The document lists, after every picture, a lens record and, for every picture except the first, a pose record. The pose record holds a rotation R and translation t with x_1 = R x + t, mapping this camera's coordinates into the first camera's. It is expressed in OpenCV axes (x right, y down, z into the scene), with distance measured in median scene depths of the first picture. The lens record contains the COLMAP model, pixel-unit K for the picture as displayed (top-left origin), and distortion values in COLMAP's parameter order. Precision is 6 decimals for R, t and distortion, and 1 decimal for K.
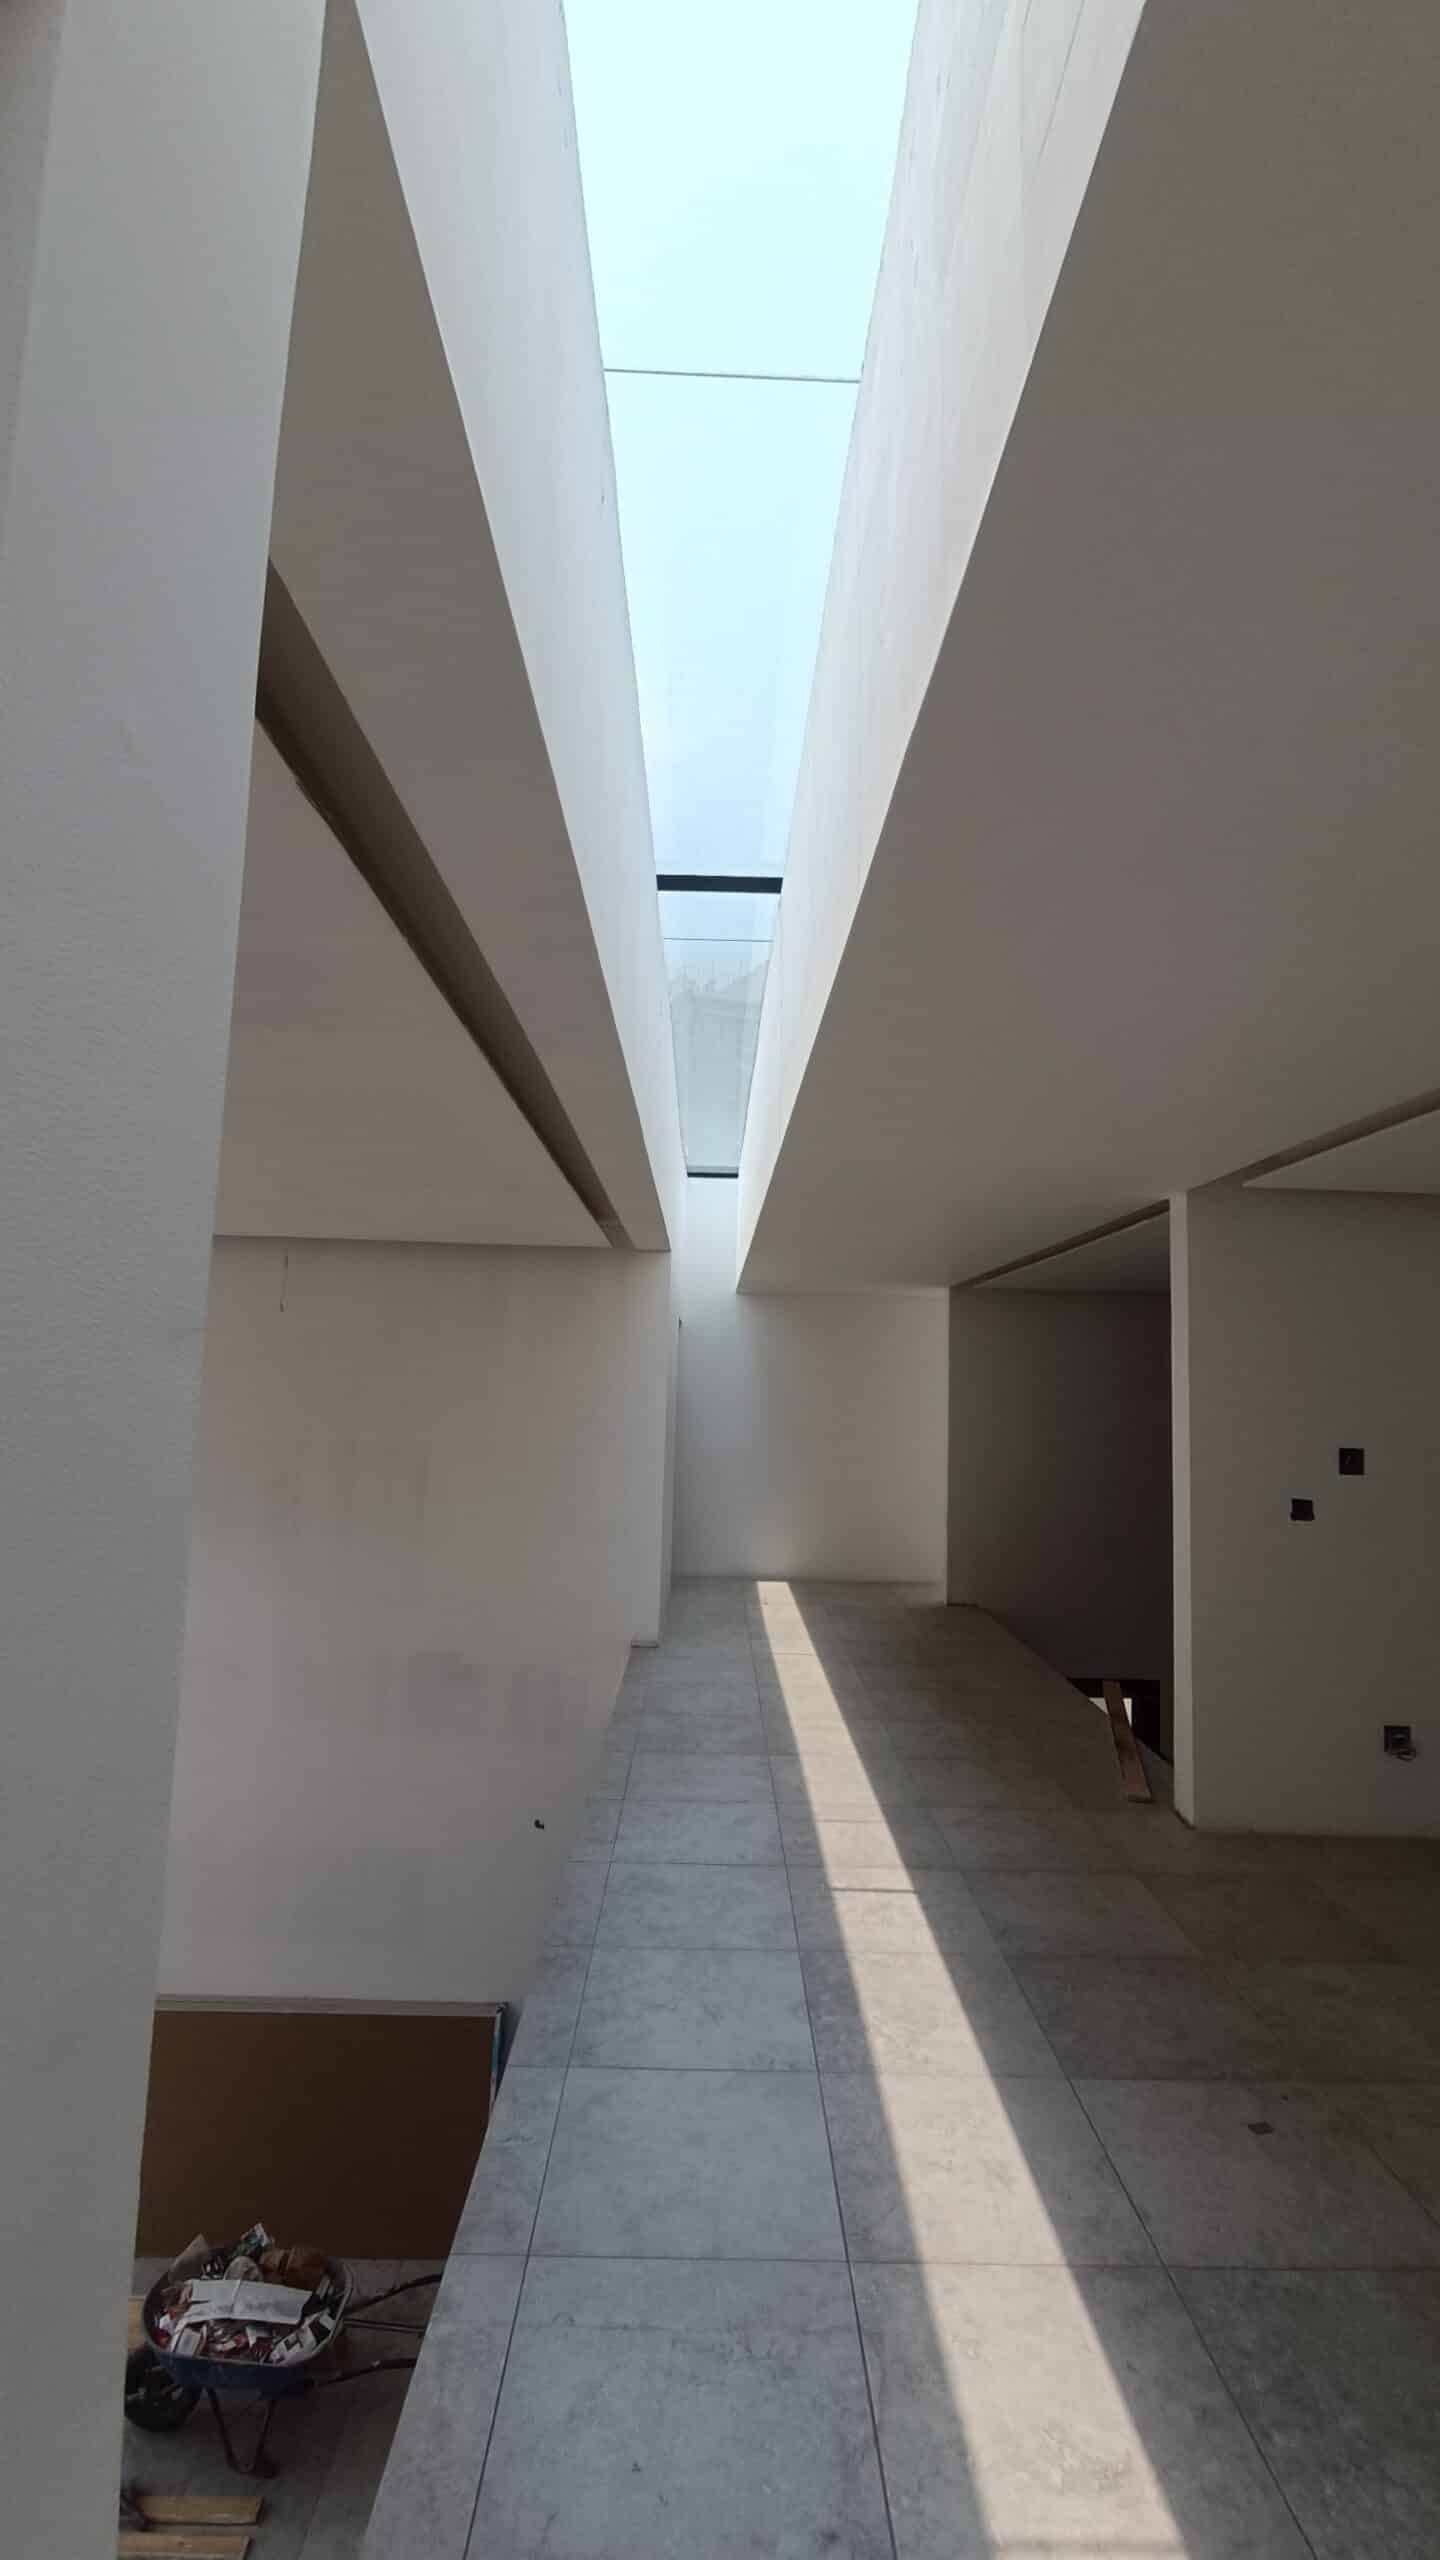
lens RADIAL K [[1159.6, 0, 723.9], [0, 1159.6, 1277.2], [0, 0, 1]] dist [-0.000322, 0.002912]
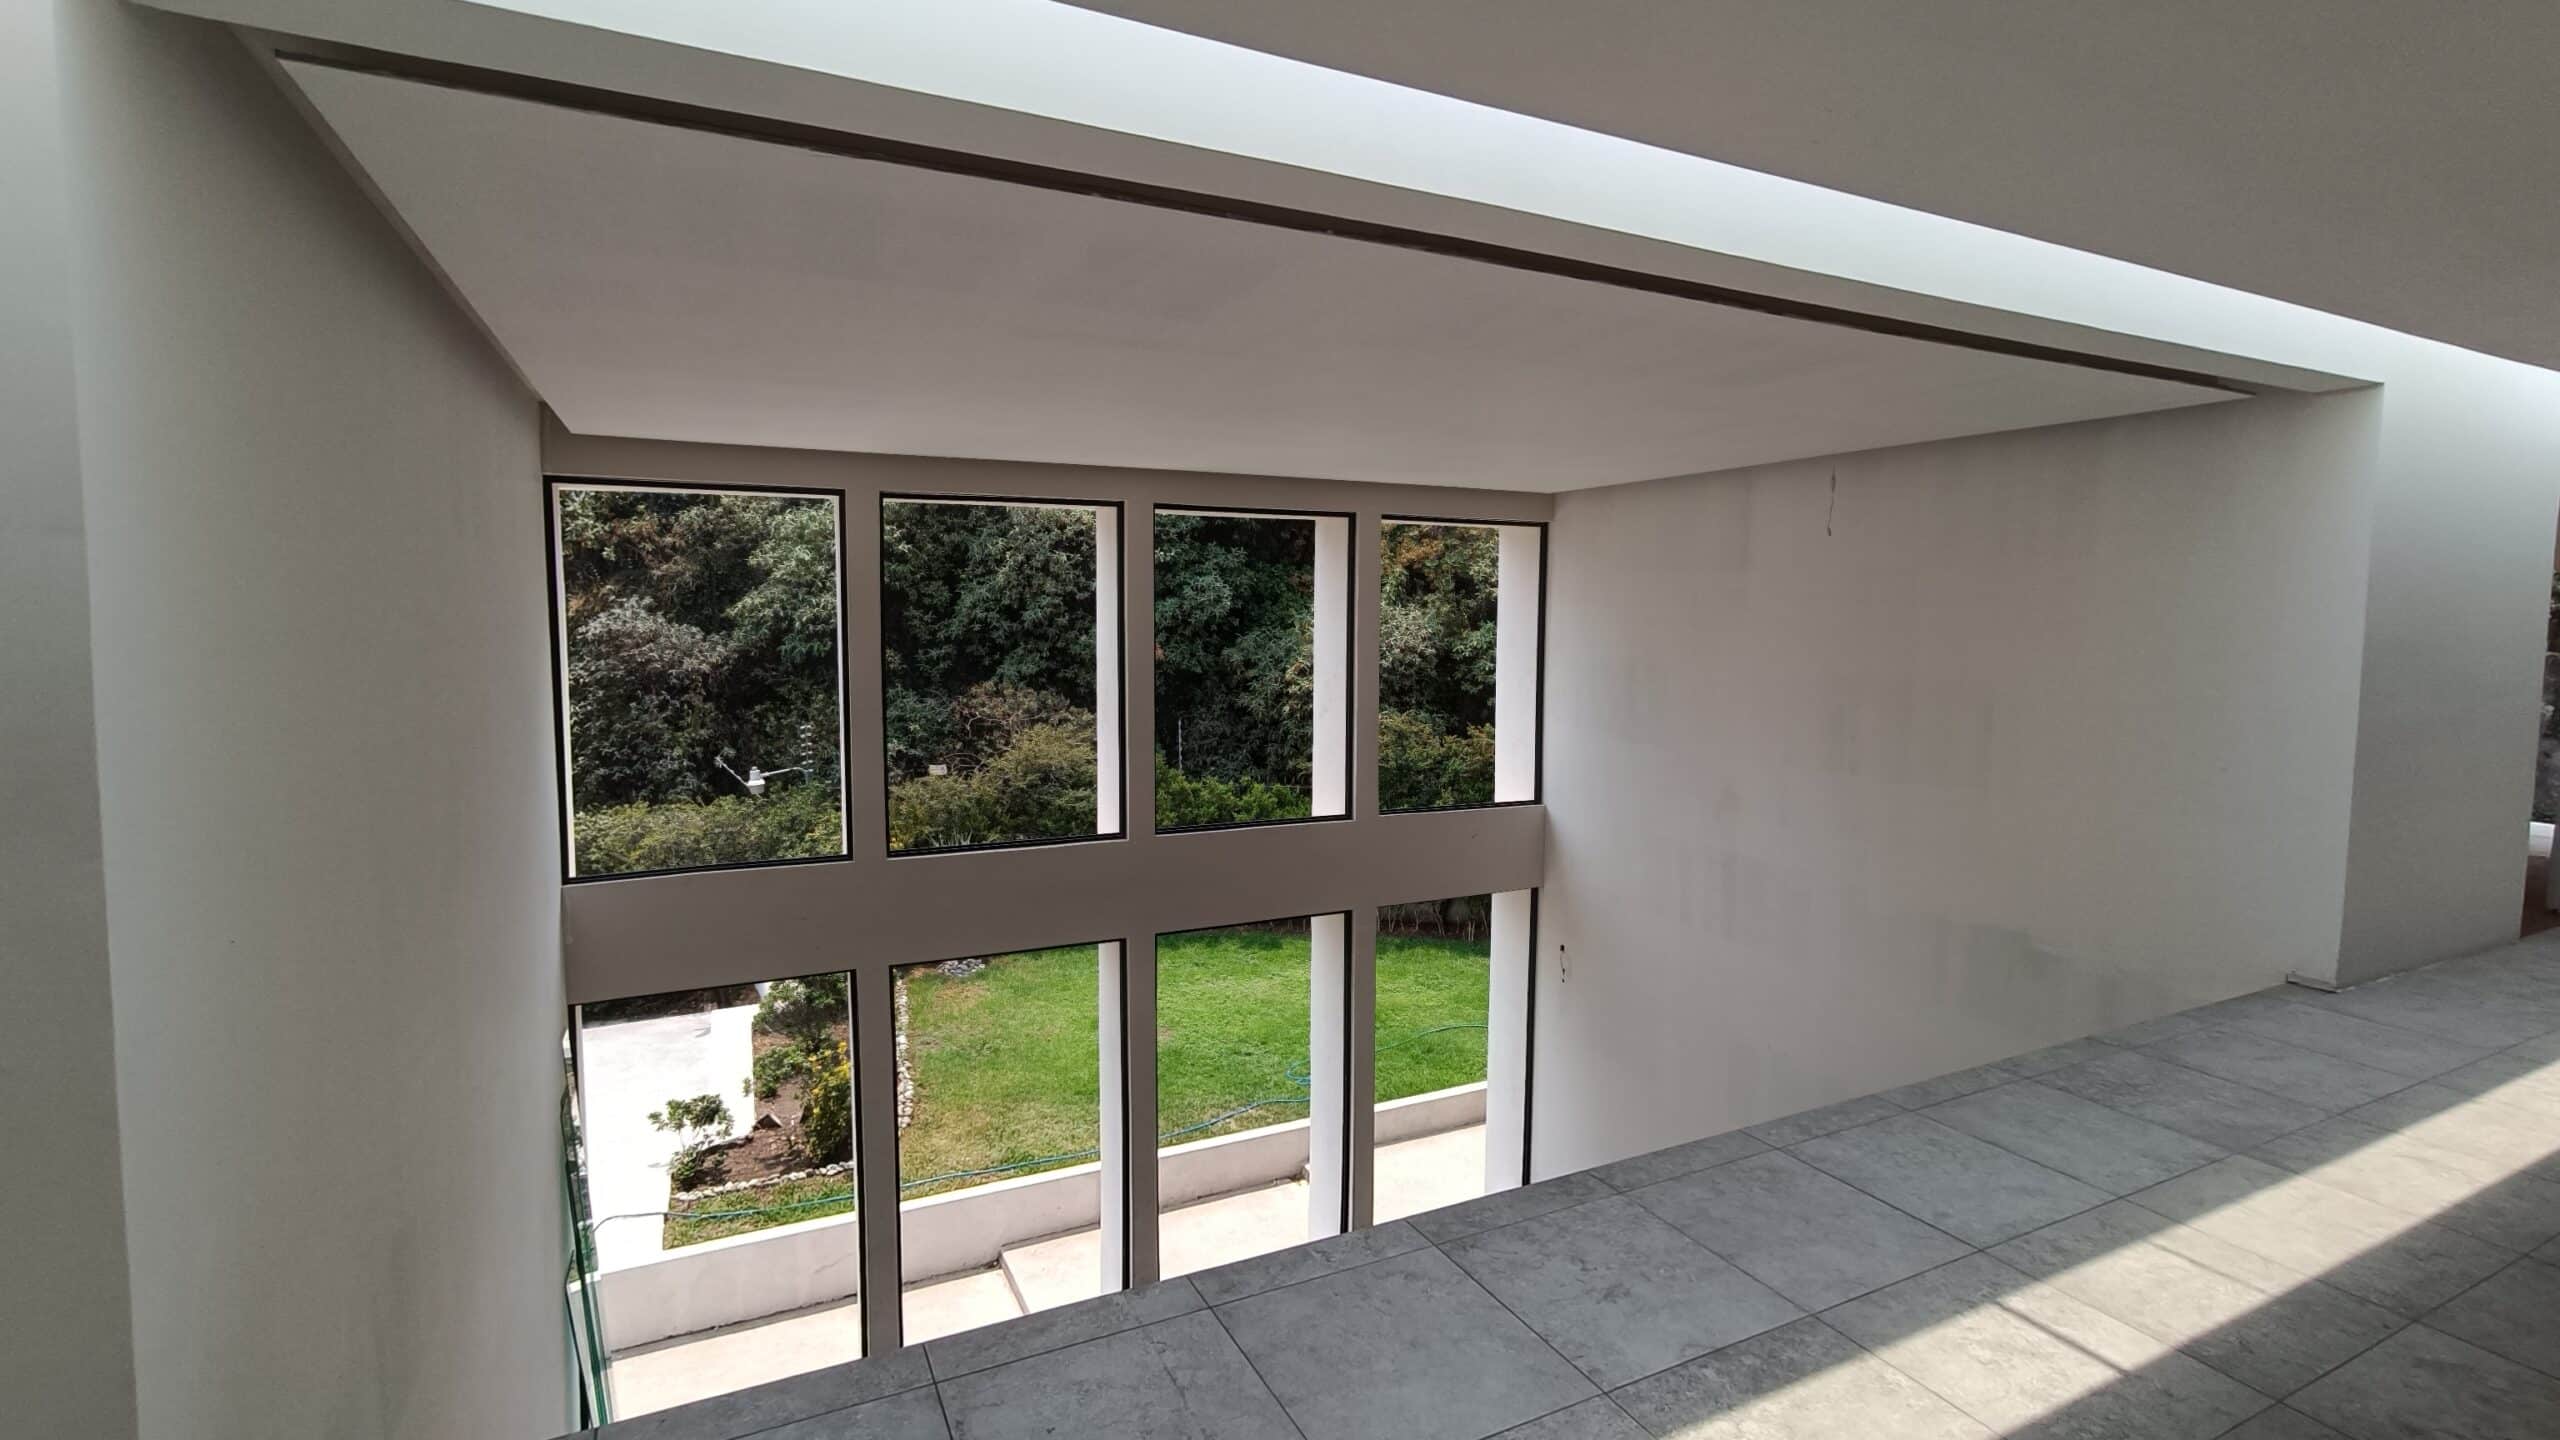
lens RADIAL K [[1159.6, 0, 1279.9], [0, 1159.6, 714.4], [0, 0, 1]] dist [-0.000322, 0.002912]
pose [[0.421369, 0.051340, -0.905435, 0.455356], [0.092424, 0.990767, 0.099190, 0.063243], [0.902167, -0.125479, 0.412734, 0.325136]]
